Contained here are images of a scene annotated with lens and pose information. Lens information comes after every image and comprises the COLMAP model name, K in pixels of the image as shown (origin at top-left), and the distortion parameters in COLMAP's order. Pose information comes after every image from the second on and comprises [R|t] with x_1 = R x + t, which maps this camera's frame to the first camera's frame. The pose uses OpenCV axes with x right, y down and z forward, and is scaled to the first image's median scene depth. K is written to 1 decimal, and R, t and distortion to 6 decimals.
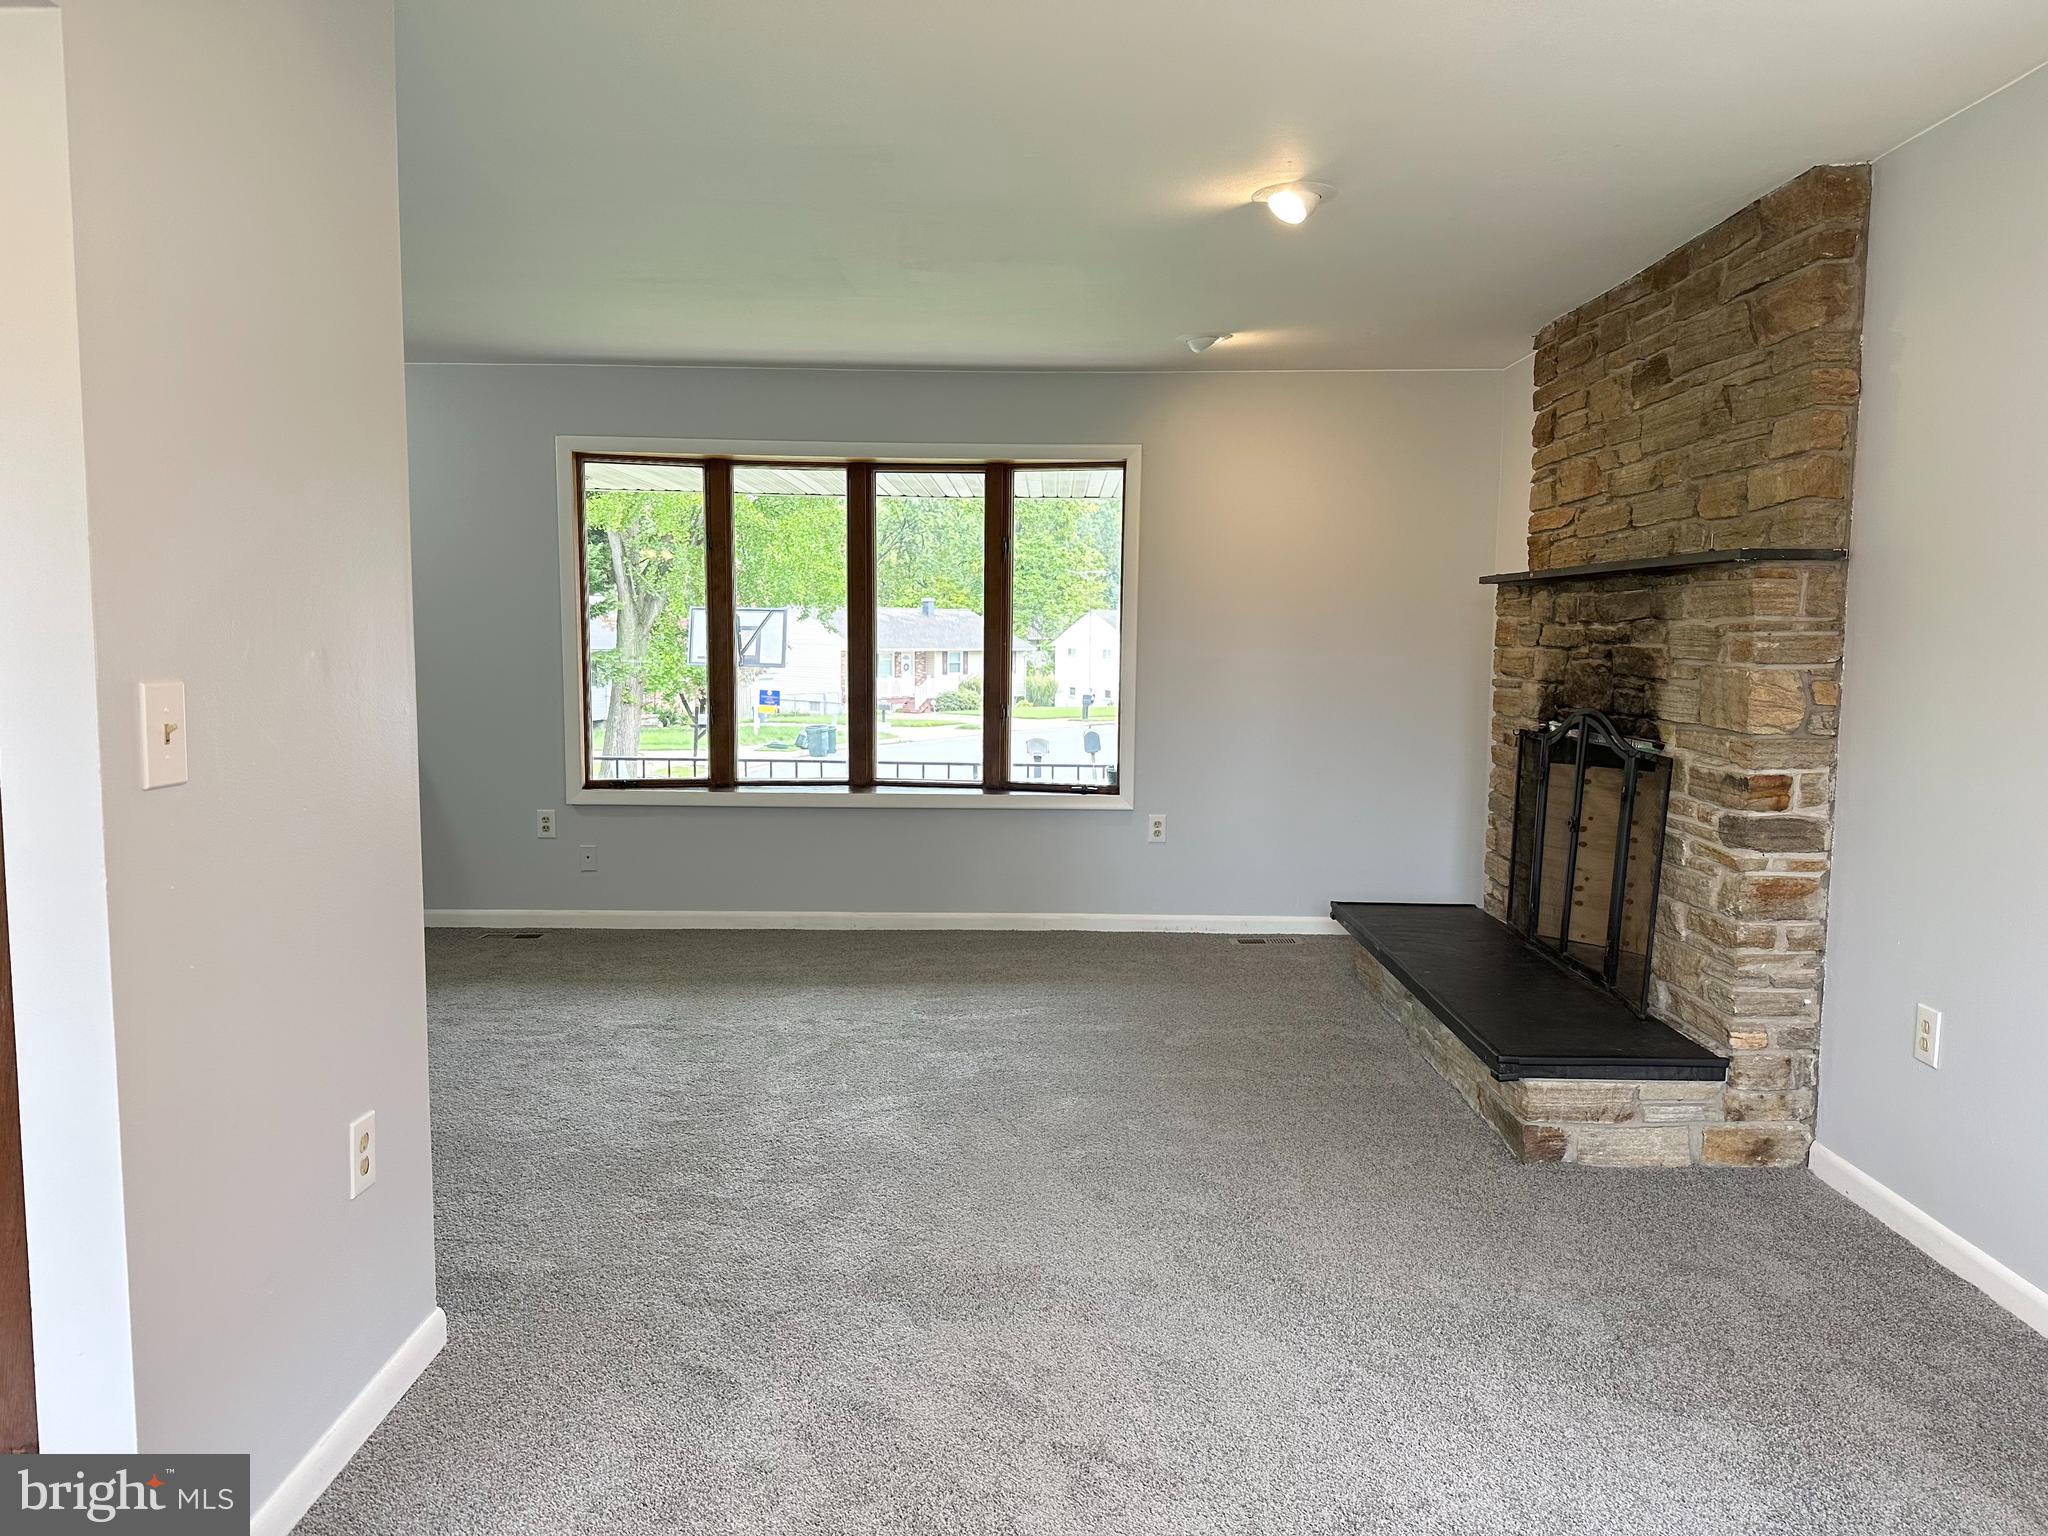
lens RADIAL K [[1454.4, 0, 1024.0], [0, 1454.4, 768.0], [0, 0, 1]] dist [0.004367, -0.000084]
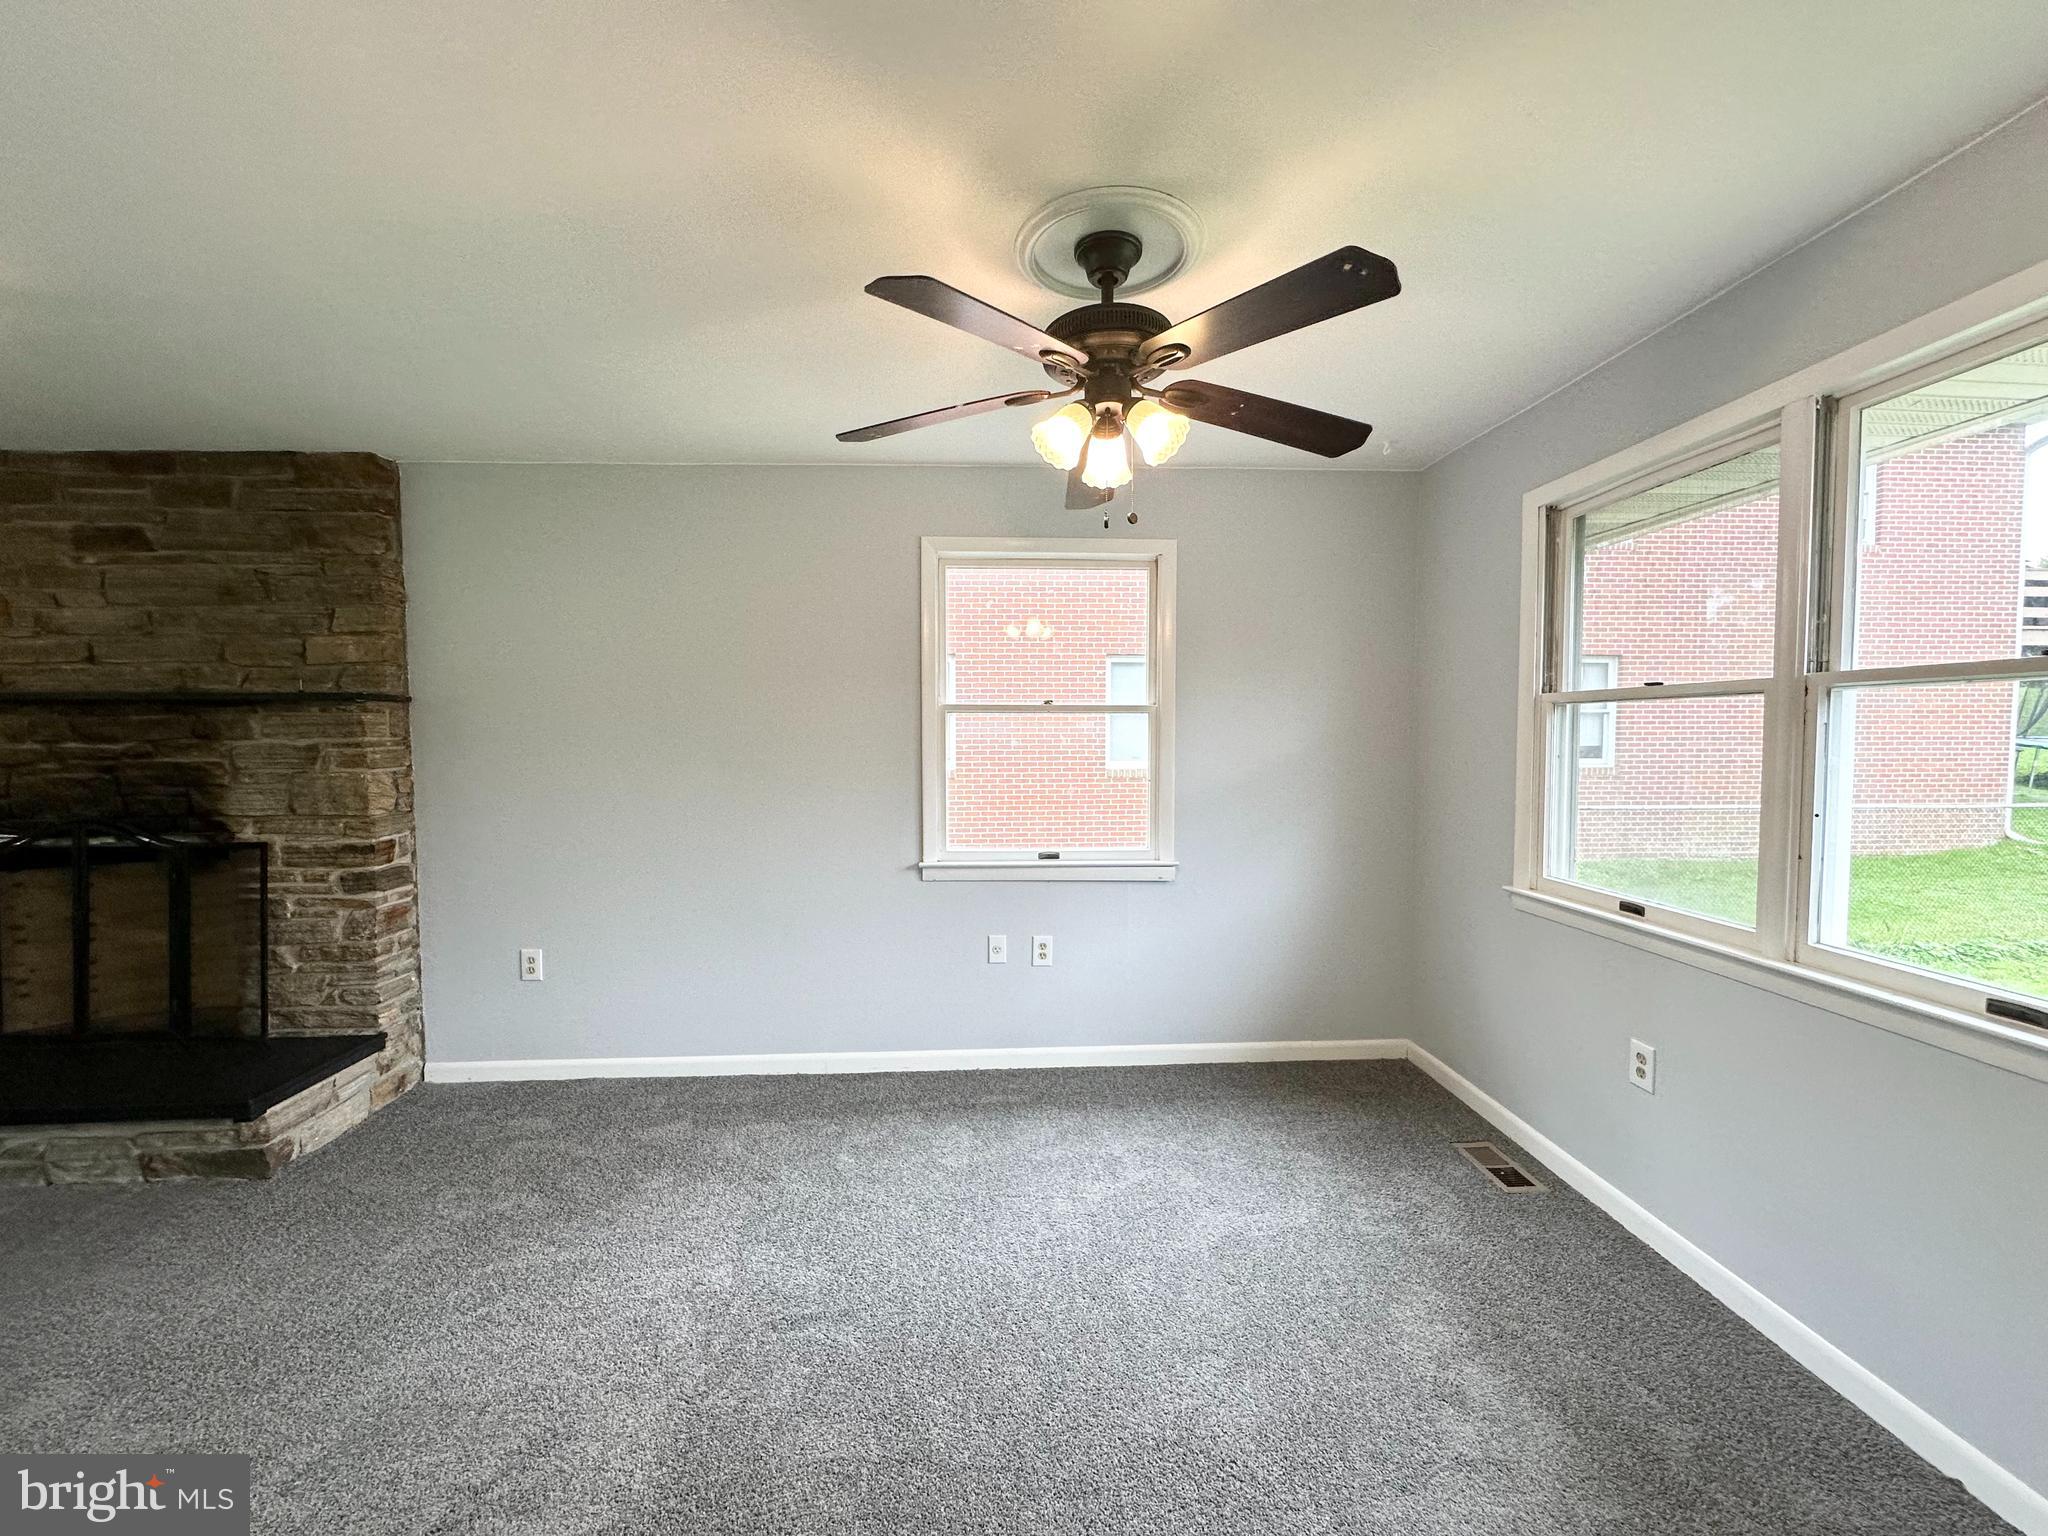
lens RADIAL K [[818.5, 0, 1024.0], [0, 818.5, 768.0], [0, 0, 1]] dist [0.000008, -0.000062]
pose [[-0.062456, -0.051008, 0.996743, -0.379433], [0.099610, 0.993388, 0.057078, -0.052224], [-0.993065, 0.102850, -0.056962, 0.367015]]
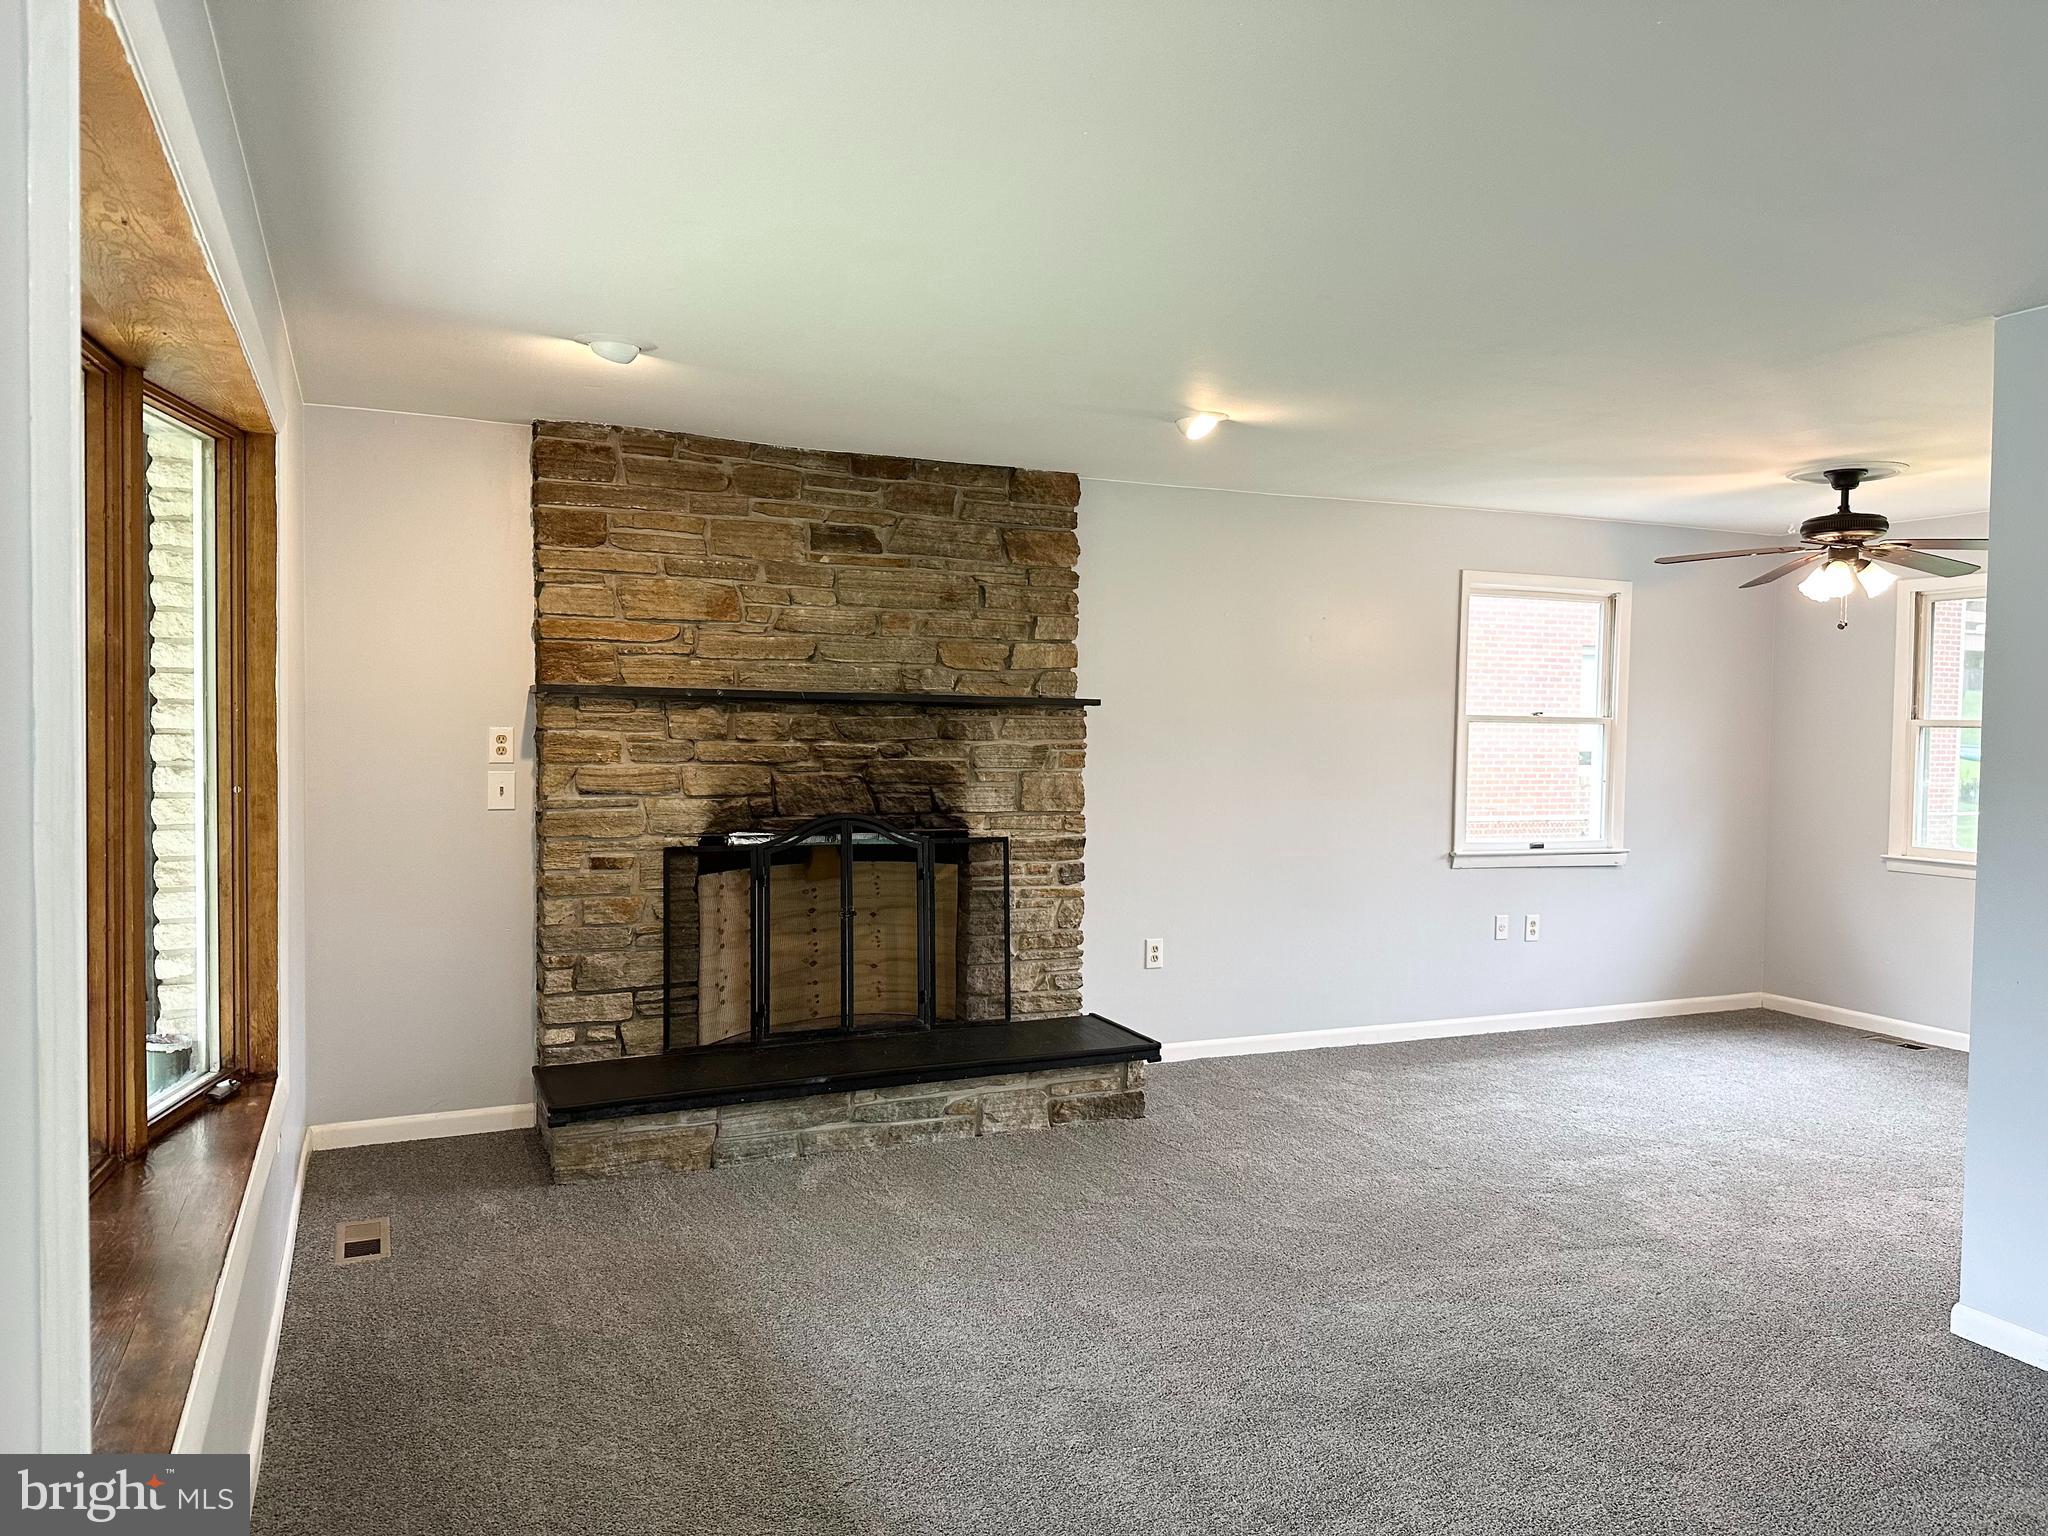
lens RADIAL K [[1388.6, 0, 1019.8], [0, 1388.6, 782.2], [0, 0, 1]] dist [0.052217, -0.002152]
pose [[-0.424230, -0.046694, 0.904350, -0.860512], [0.071992, 0.993770, 0.085083, -0.190425], [-0.902688, 0.101201, -0.418225, 1.685611]]
